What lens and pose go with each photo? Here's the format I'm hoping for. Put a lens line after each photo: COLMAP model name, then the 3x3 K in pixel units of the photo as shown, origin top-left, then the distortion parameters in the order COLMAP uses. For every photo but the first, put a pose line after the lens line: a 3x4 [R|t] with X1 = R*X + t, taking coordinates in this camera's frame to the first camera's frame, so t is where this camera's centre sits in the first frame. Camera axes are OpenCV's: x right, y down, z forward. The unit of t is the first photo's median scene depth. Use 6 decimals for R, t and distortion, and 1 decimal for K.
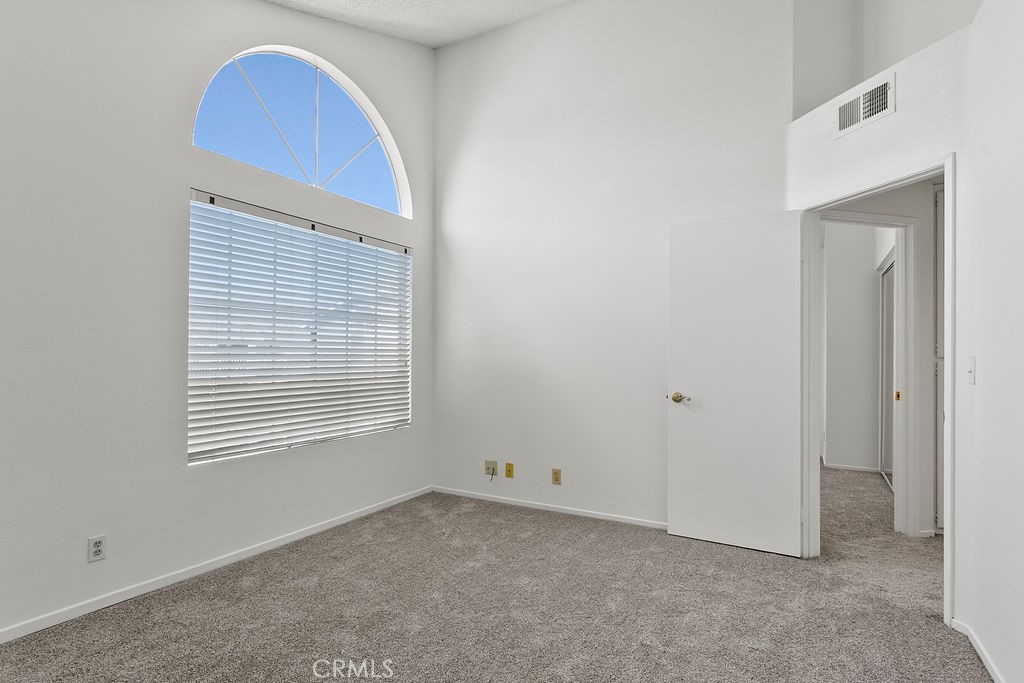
lens RADIAL K [[529.2, 0, 515.0], [0, 529.2, 348.6], [0, 0, 1]] dist [-0.002471, -0.000230]
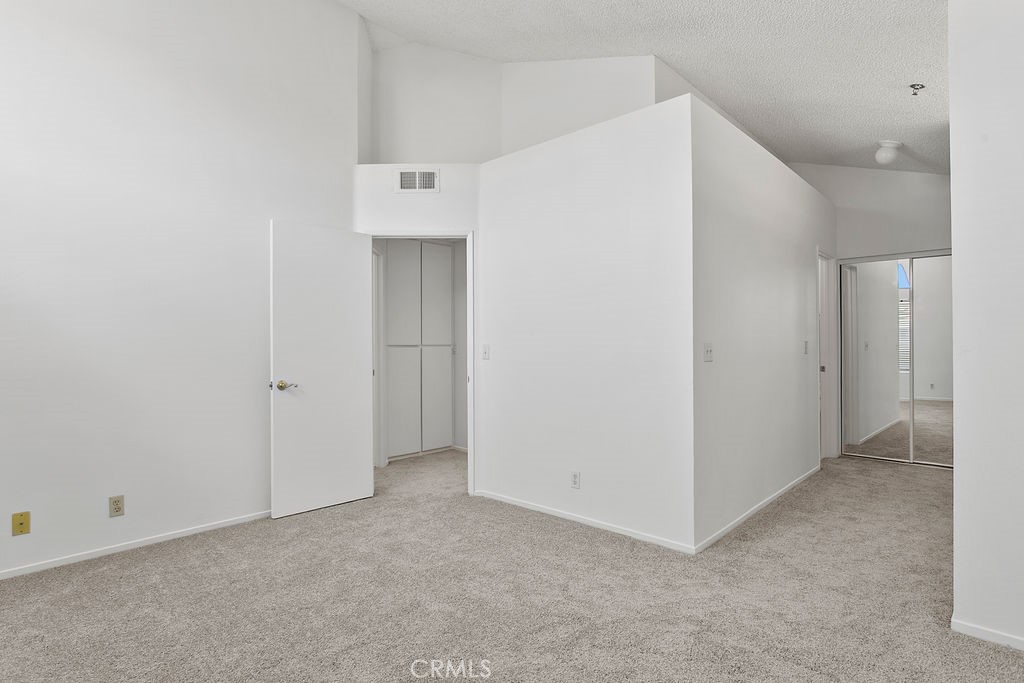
lens RADIAL K [[520.3, 0, 509.1], [0, 520.3, 332.8], [0, 0, 1]] dist [-0.002399, 0.000082]
pose [[0.252658, 0.012058, 0.967480, -0.603660], [-0.006260, 0.999922, -0.010827, -0.004557], [-0.967535, -0.003321, 0.252714, 0.313421]]
